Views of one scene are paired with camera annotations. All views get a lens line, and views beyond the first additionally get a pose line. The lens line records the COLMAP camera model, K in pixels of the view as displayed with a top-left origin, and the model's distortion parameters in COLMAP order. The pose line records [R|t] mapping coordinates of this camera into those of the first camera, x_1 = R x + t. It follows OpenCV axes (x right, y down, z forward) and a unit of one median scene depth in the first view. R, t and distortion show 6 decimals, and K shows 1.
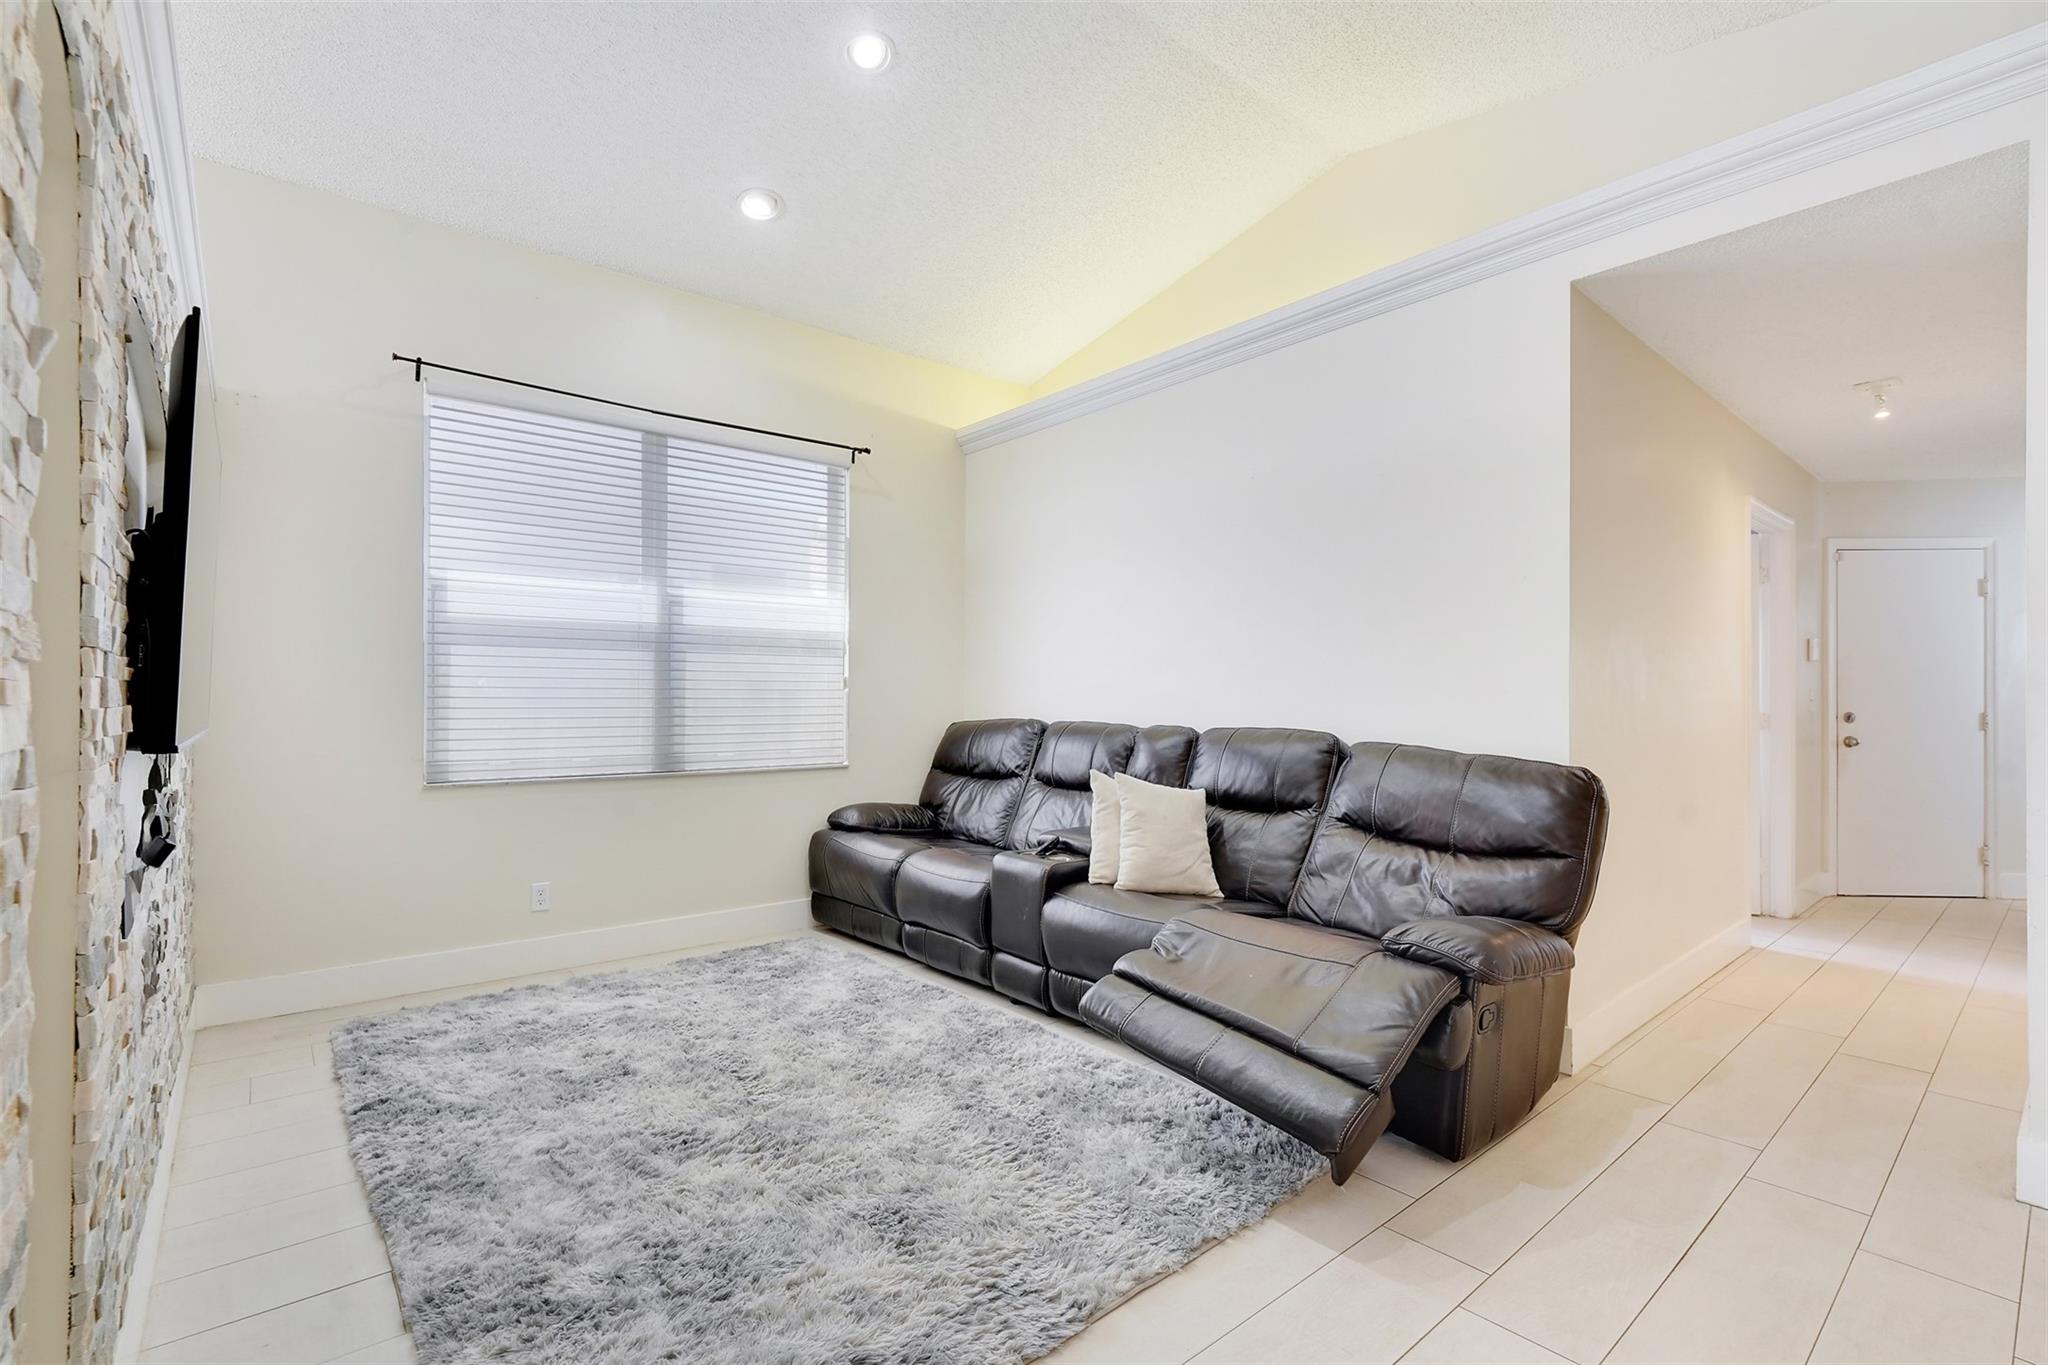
lens RADIAL K [[926.7, 0, 1020.3], [0, 926.7, 704.5], [0, 0, 1]] dist [-0.017967, 0.000048]
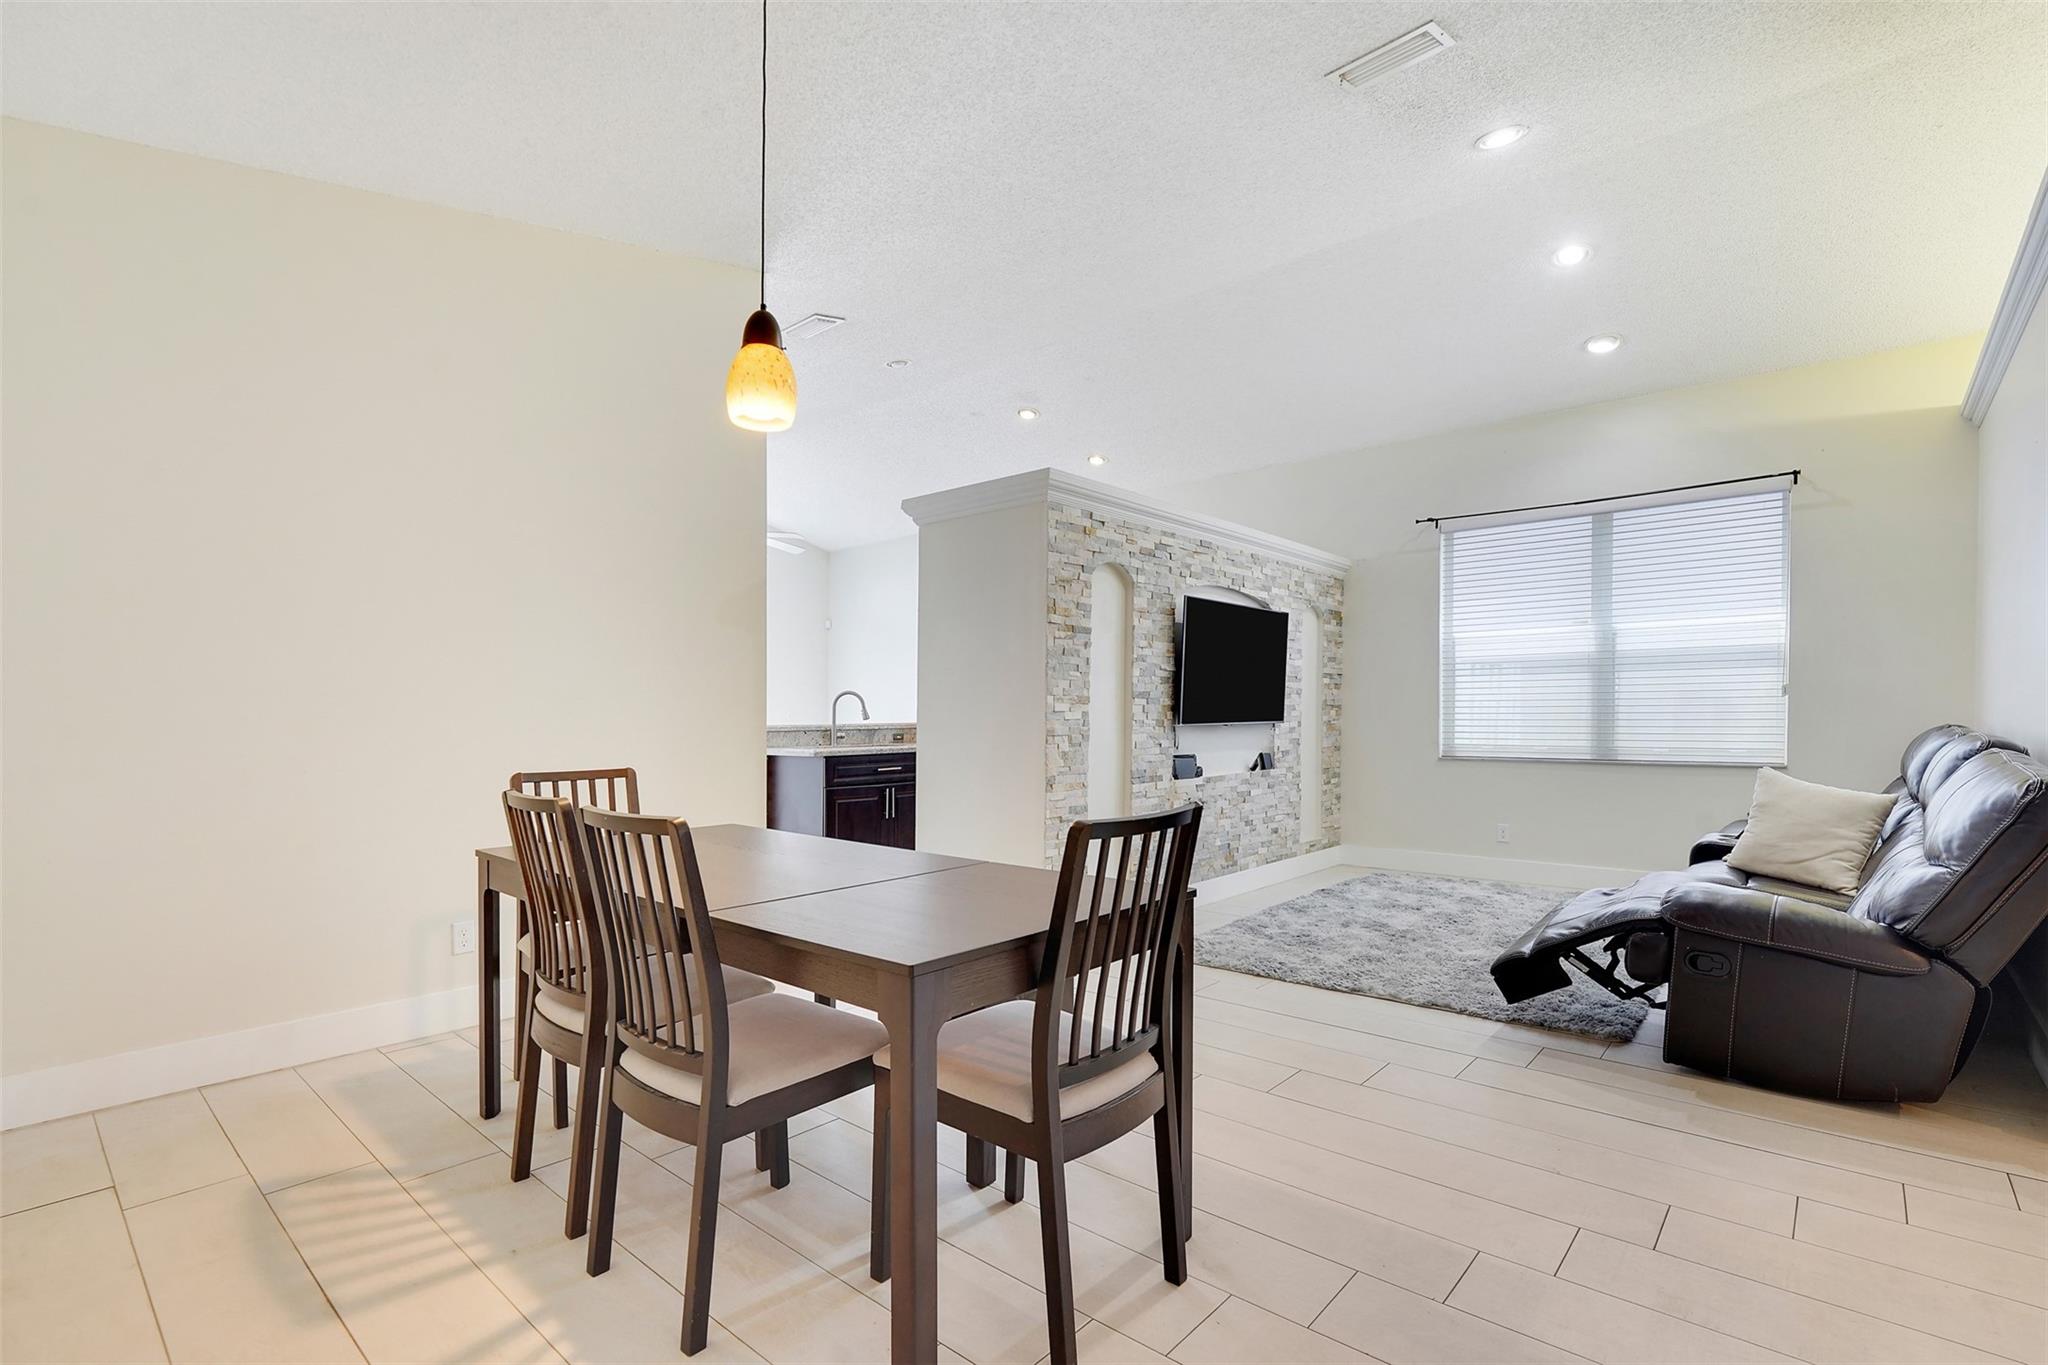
lens RADIAL K [[935.5, 0, 1043.9], [0, 935.5, 732.3], [0, 0, 1]] dist [-0.002789, -0.000178]
pose [[0.167661, 0.022325, -0.985592, 0.954016], [0.000858, 0.999740, 0.022791, 0.000673], [0.985844, -0.004667, 0.167598, -0.041365]]
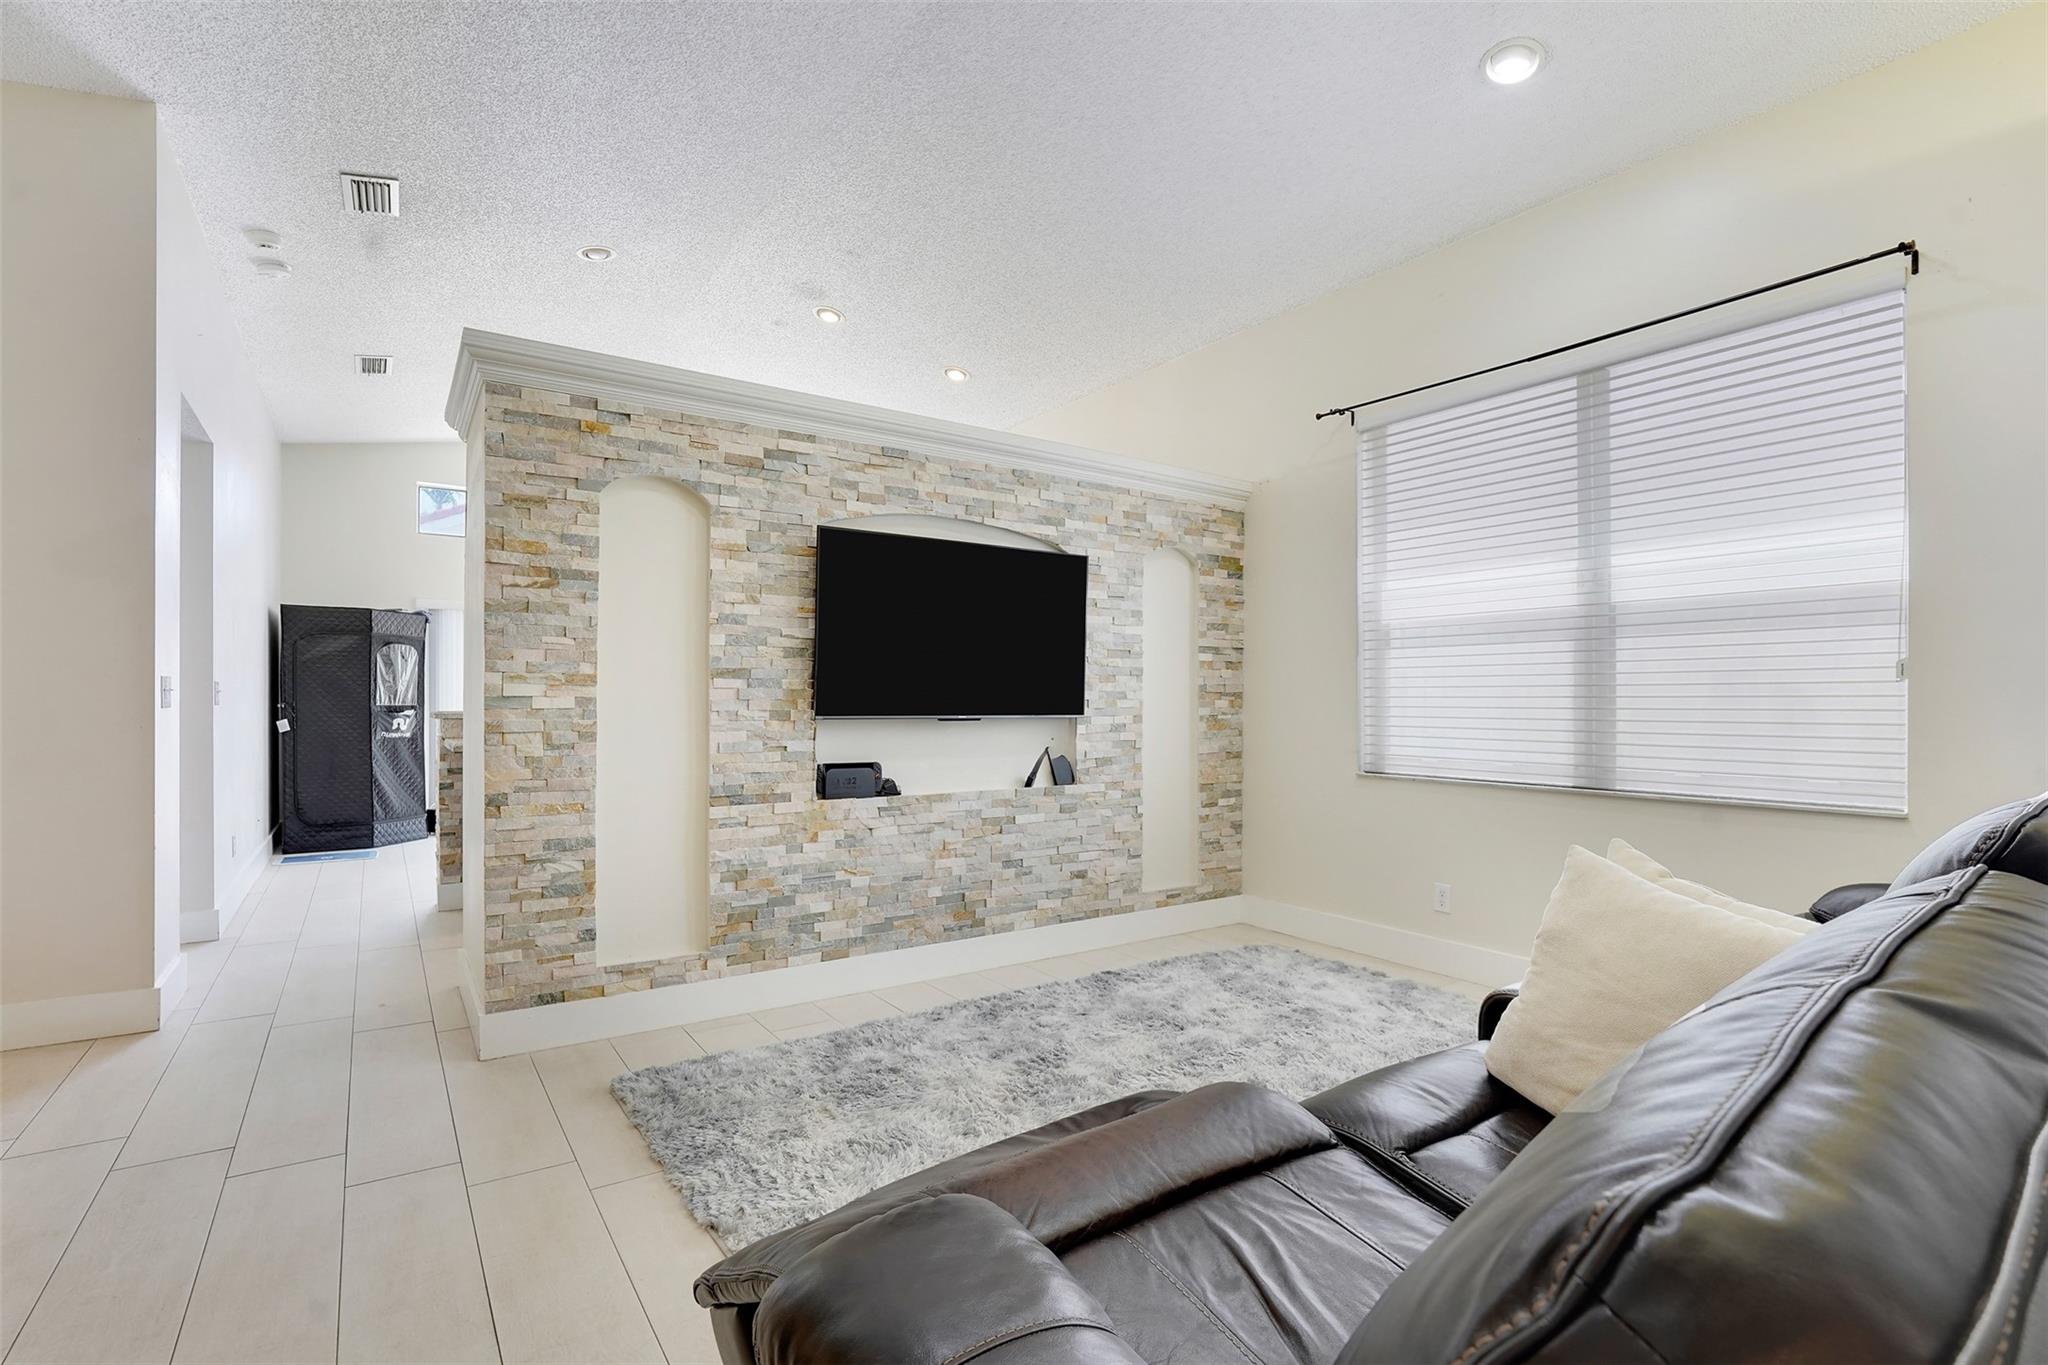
lens RADIAL K [[949.9, 0, 1032.1], [0, 949.9, 696.8], [0, 0, 1]] dist [0.000225, -0.000821]
pose [[-0.085358, -0.000220, -0.996350, 0.550614], [-0.009240, 0.999957, 0.000571, -0.002928], [0.996307, 0.009255, -0.085356, 0.672657]]
